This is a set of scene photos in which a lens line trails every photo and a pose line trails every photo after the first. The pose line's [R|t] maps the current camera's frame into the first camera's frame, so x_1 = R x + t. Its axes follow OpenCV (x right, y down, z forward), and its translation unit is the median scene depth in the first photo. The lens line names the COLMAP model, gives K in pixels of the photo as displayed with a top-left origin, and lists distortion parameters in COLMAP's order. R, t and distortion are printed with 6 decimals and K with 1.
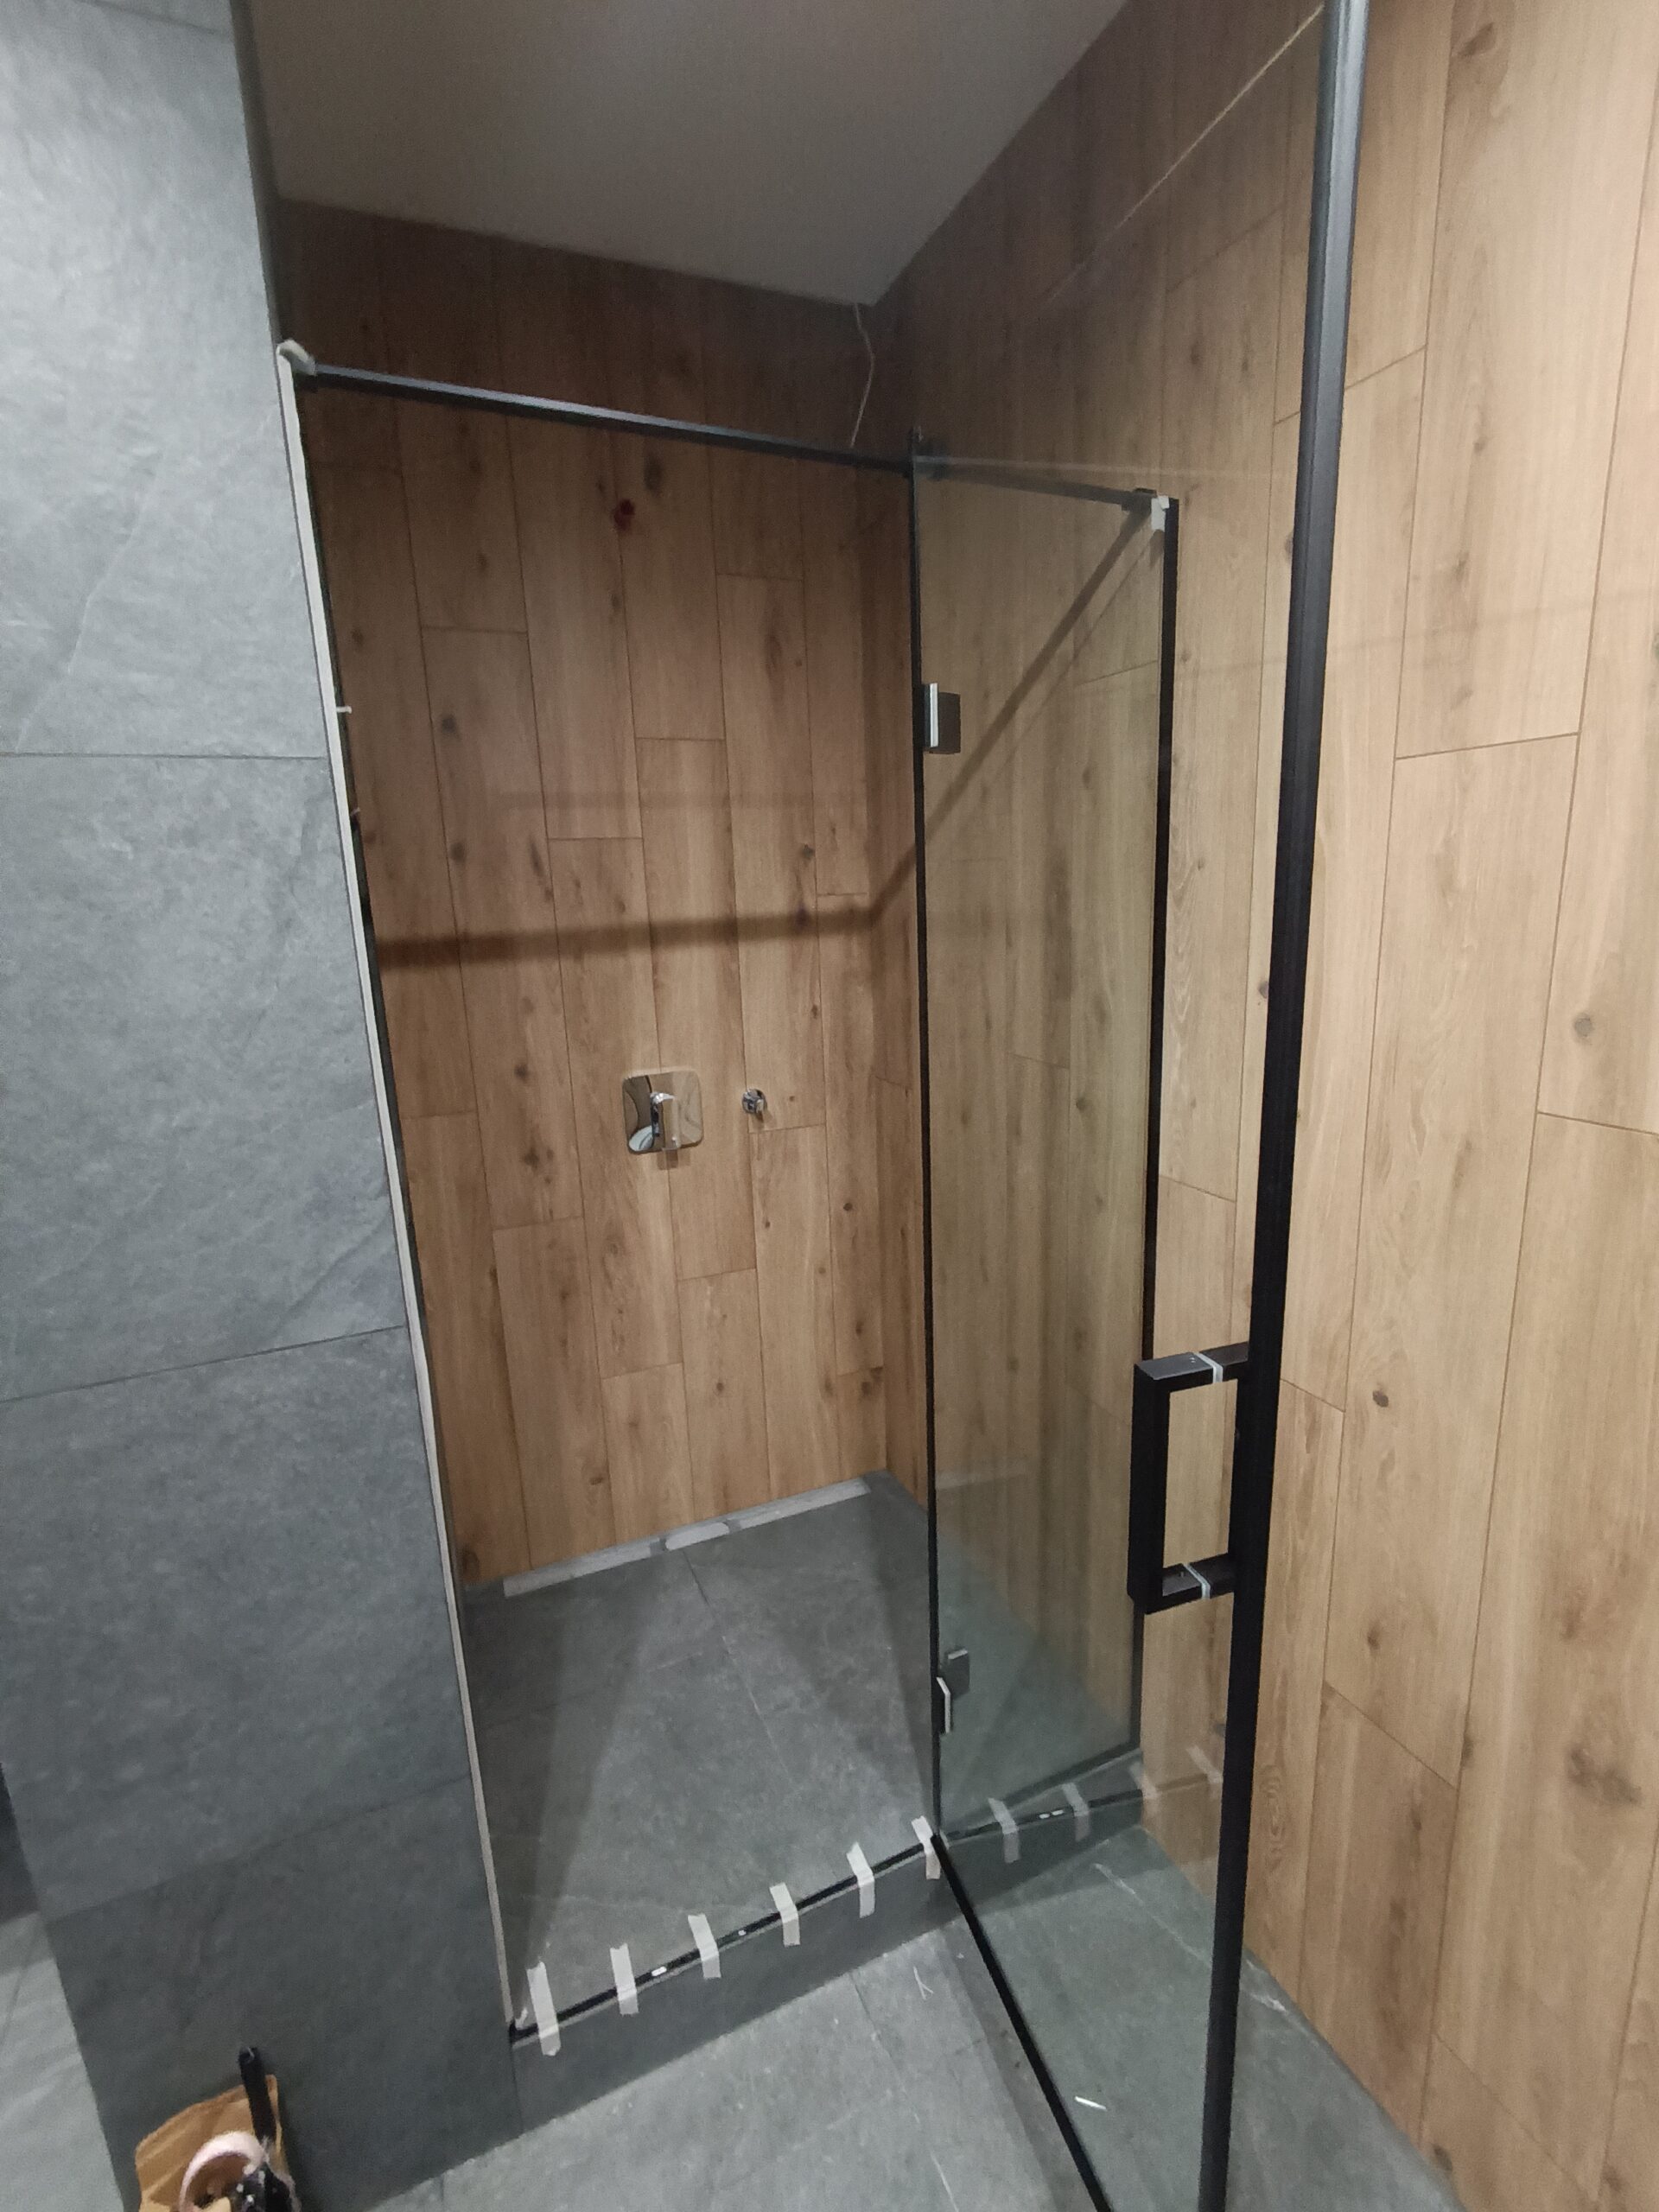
lens RADIAL K [[981.3, 0, 829.5], [0, 981.3, 1106.0], [0, 0, 1]] dist [0.035152, -0.000078]
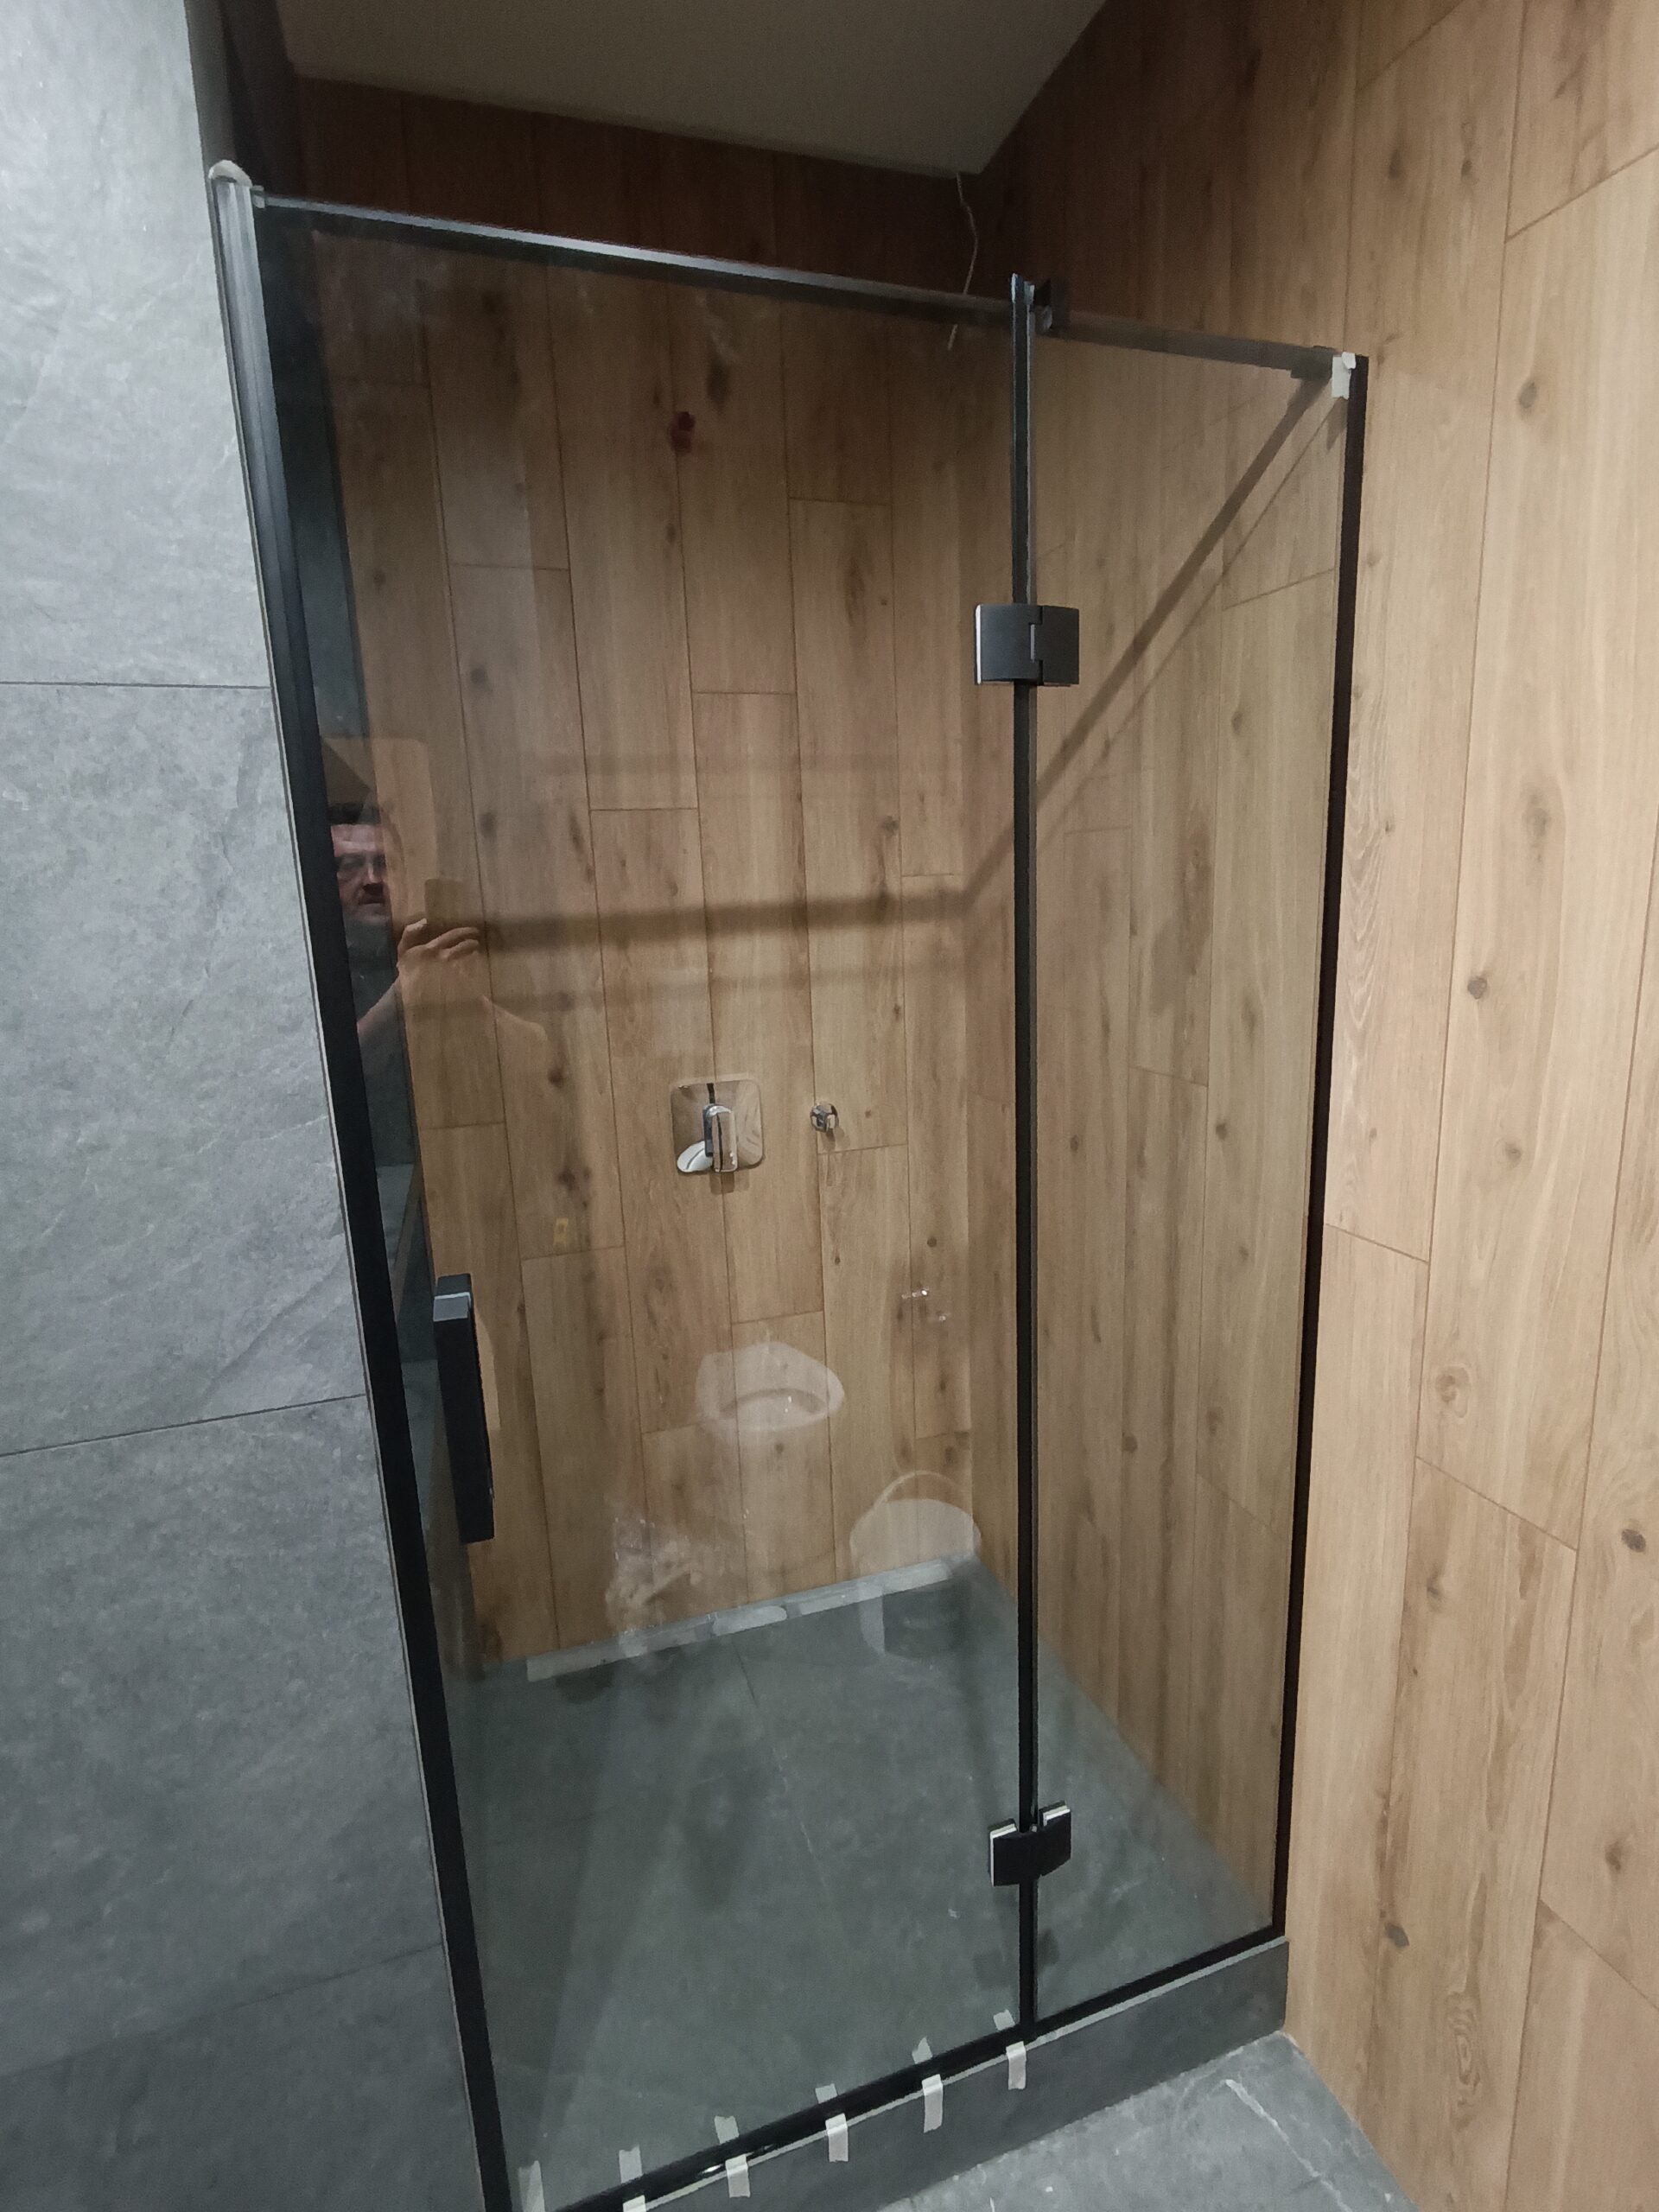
lens RADIAL K [[1092.2, 0, 829.5], [0, 1092.2, 1106.0], [0, 0, 1]] dist [0.013156, -0.000322]
pose [[0.996242, 0.019164, -0.084464, 0.015793], [-0.020050, 0.999752, -0.009661, -0.009539], [0.084258, 0.011319, 0.996380, 0.113412]]
